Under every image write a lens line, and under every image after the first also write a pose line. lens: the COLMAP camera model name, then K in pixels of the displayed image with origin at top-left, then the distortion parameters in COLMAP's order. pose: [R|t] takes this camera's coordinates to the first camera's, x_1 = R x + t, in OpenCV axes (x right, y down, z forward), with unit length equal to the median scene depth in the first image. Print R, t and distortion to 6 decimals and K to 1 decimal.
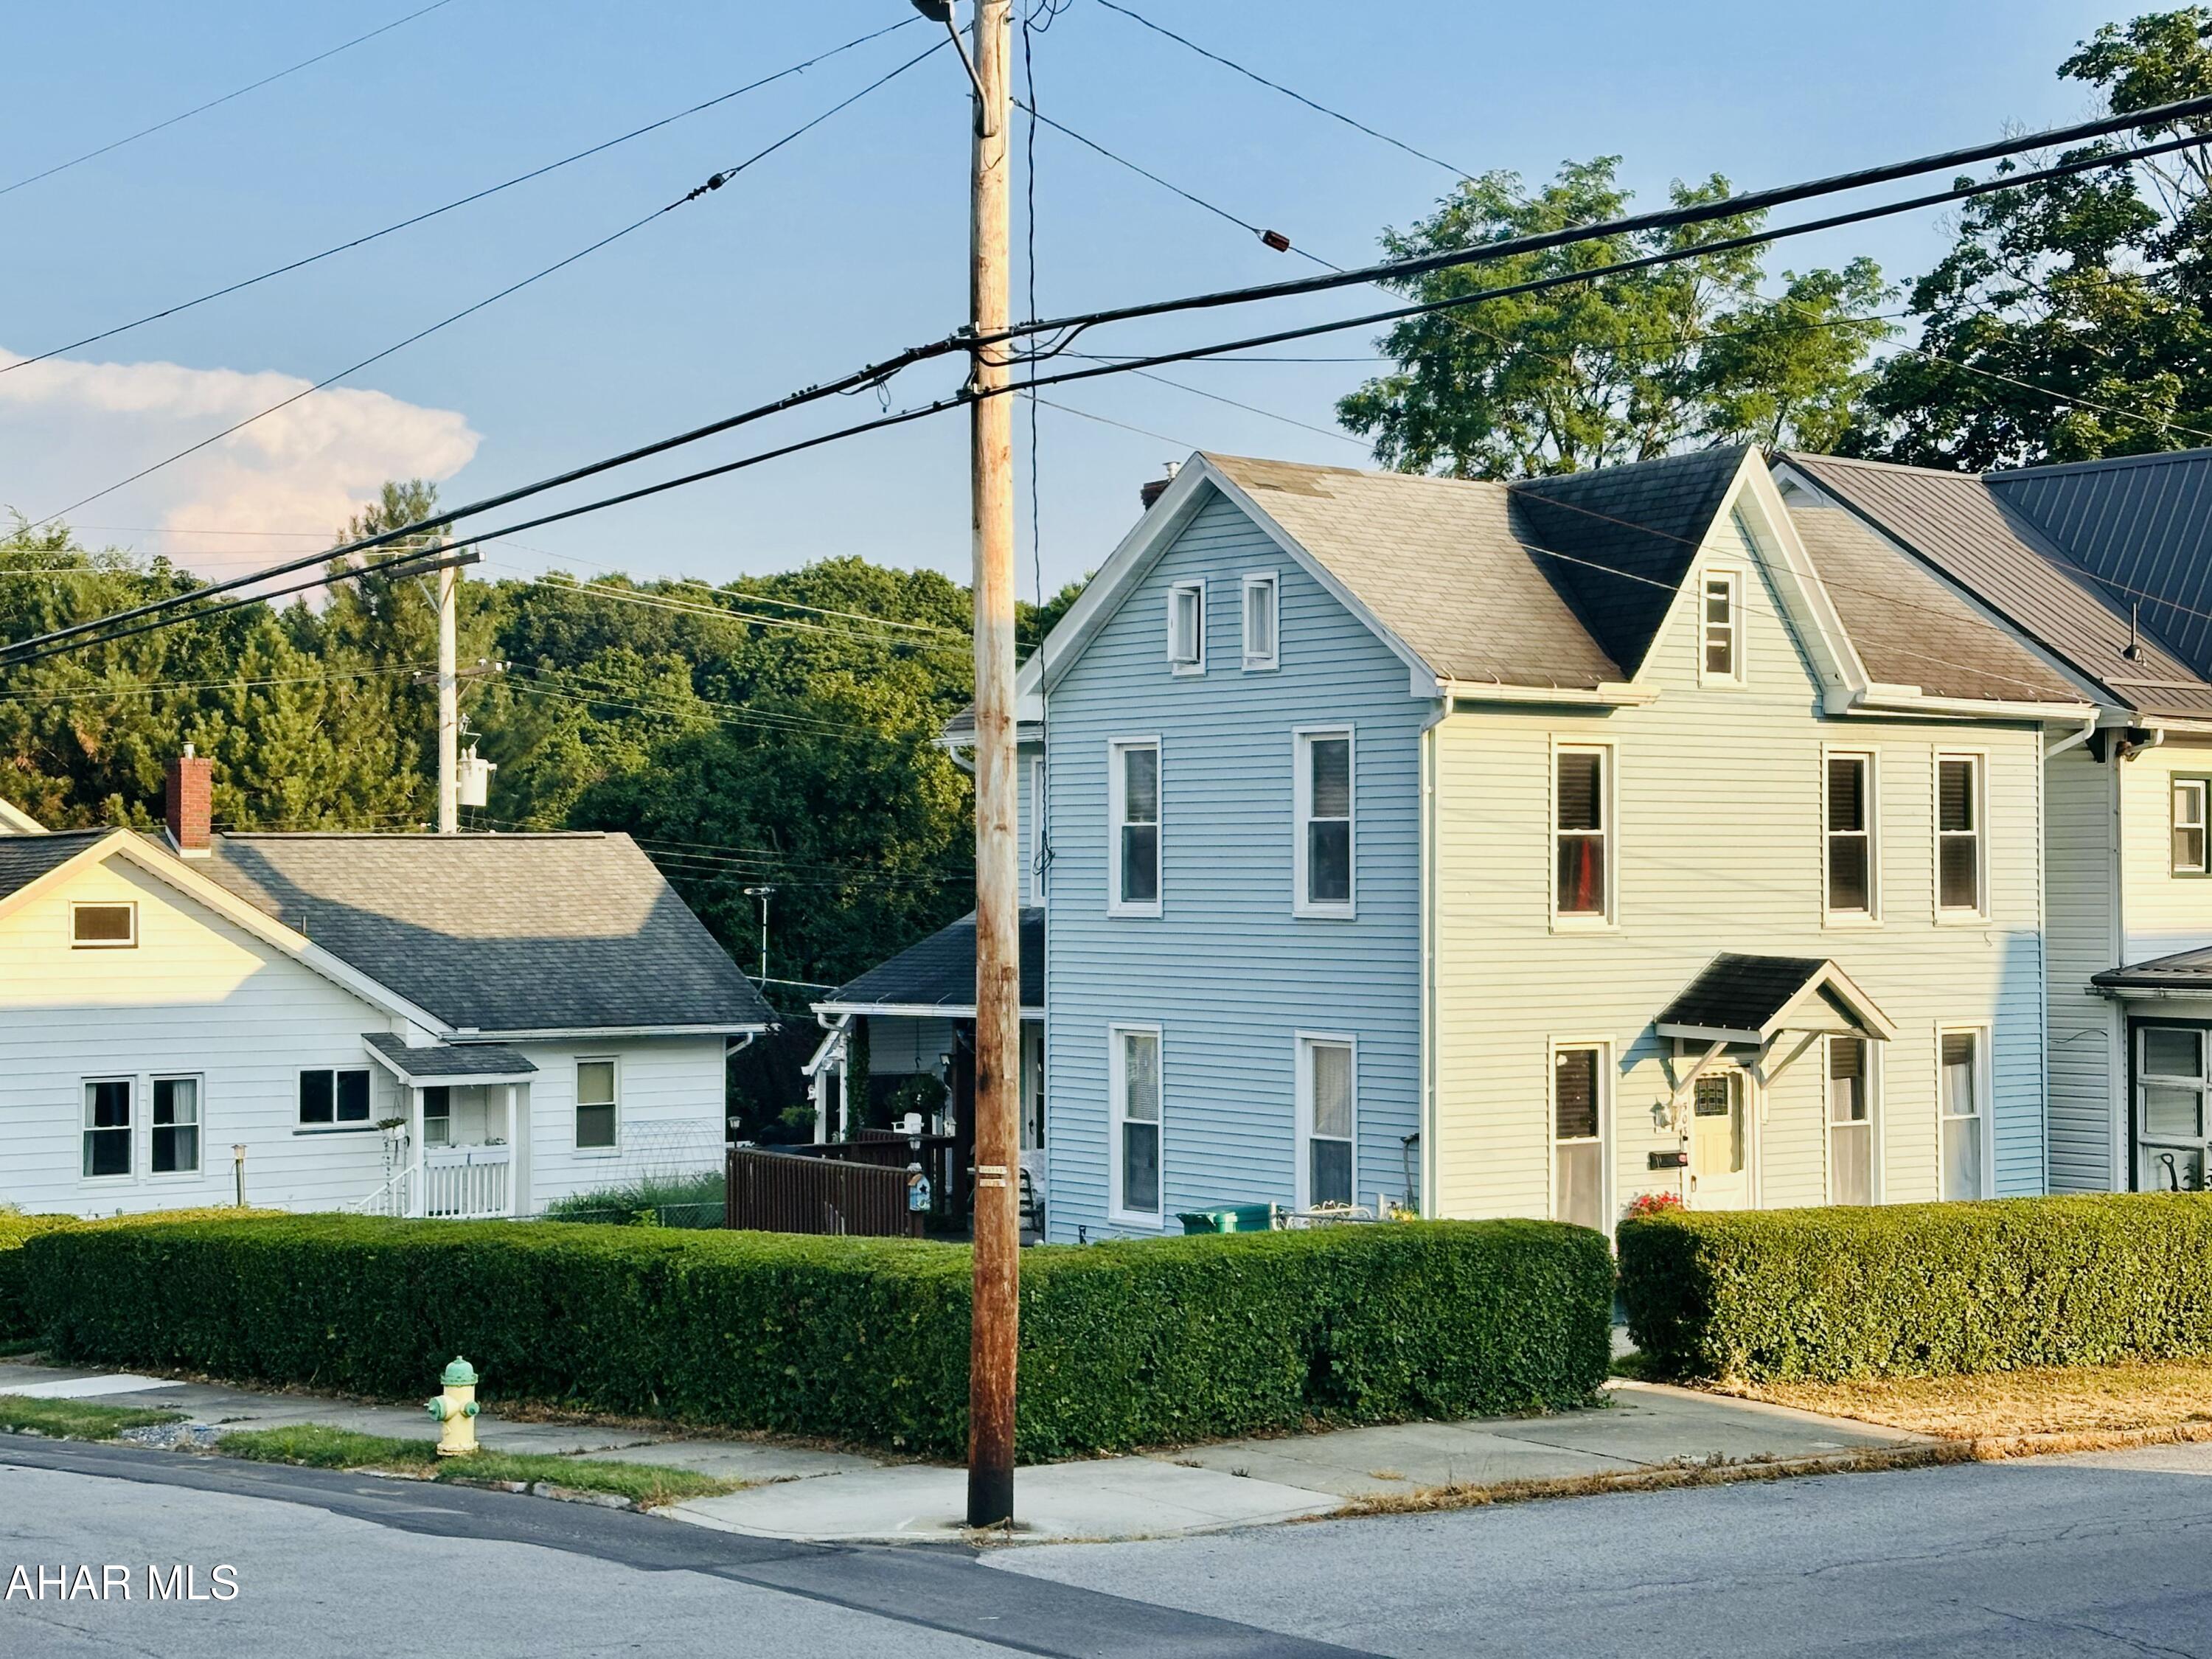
lens RADIAL K [[3630.3, 0, 1105.4], [0, 3630.3, 821.7], [0, 0, 1]] dist [0.143208, 0.000000]
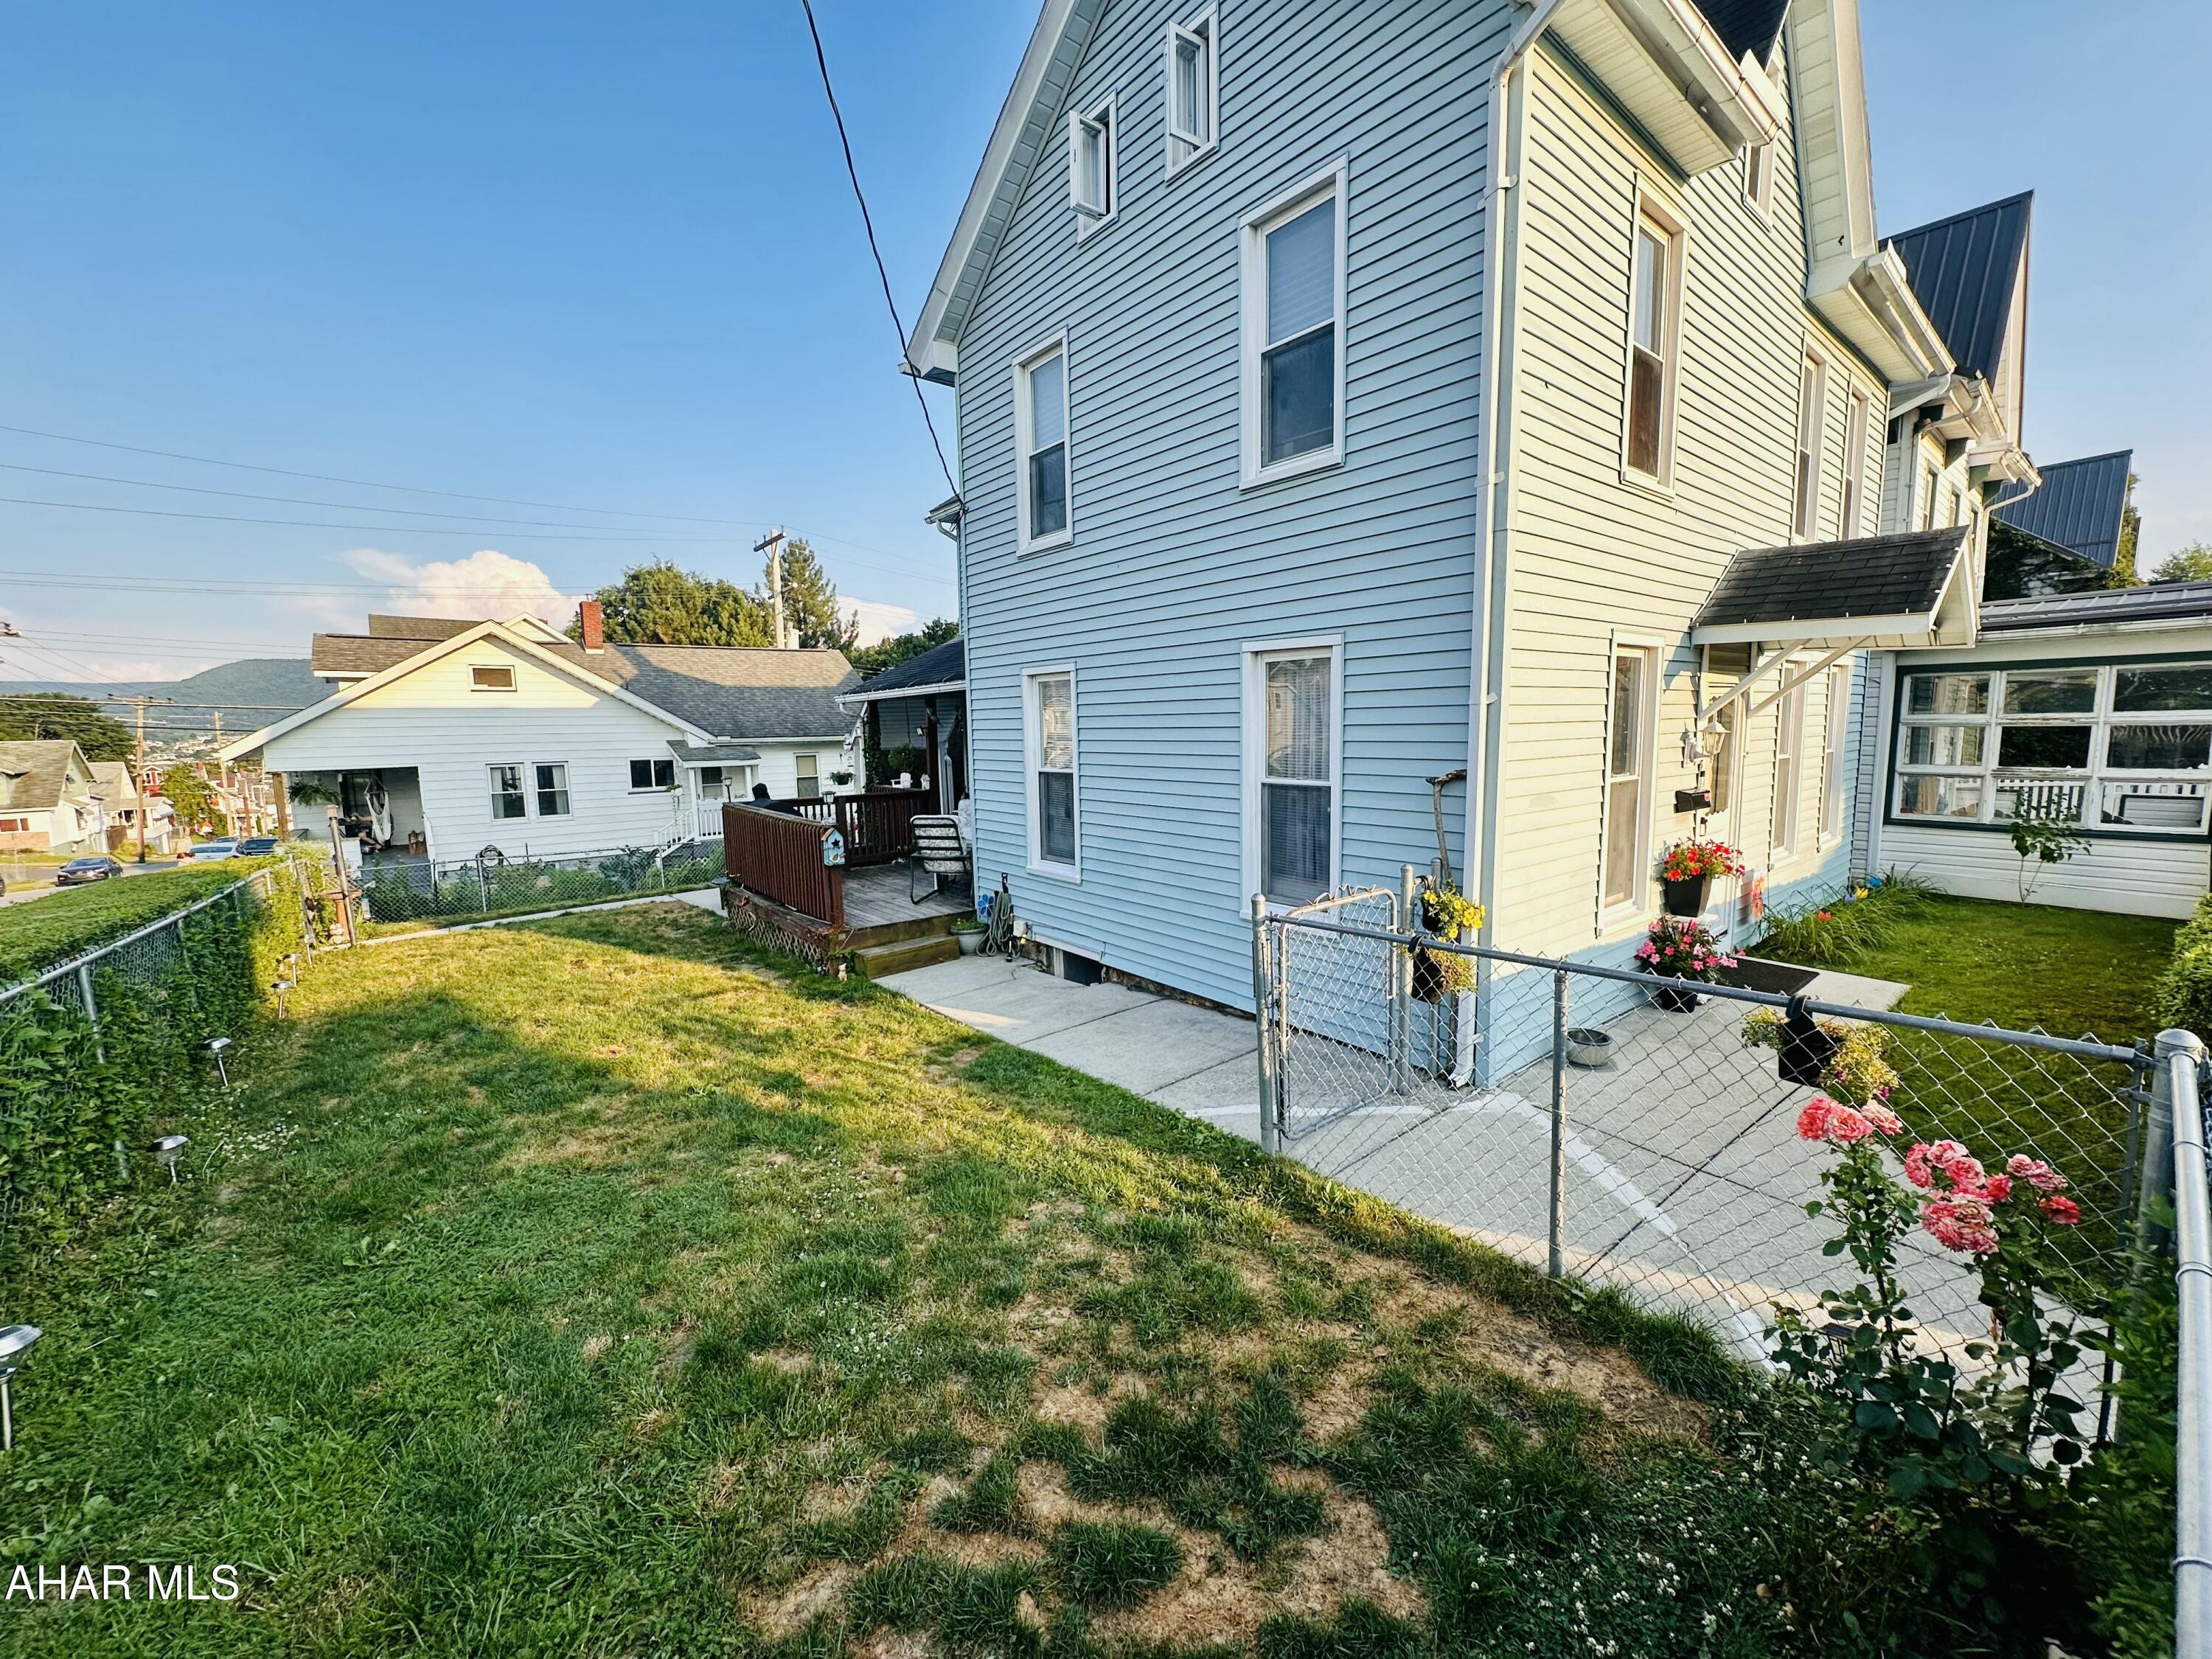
lens RADIAL K [[883.3, 0, 1103.9], [0, 883.3, 832.9], [0, 0, 1]] dist [-0.004498, 0.000647]
pose [[0.999592, -0.020059, 0.020311, 0.017972], [0.017110, 0.990535, 0.136188, 0.069324], [-0.022851, -0.135785, 0.990475, 0.788530]]
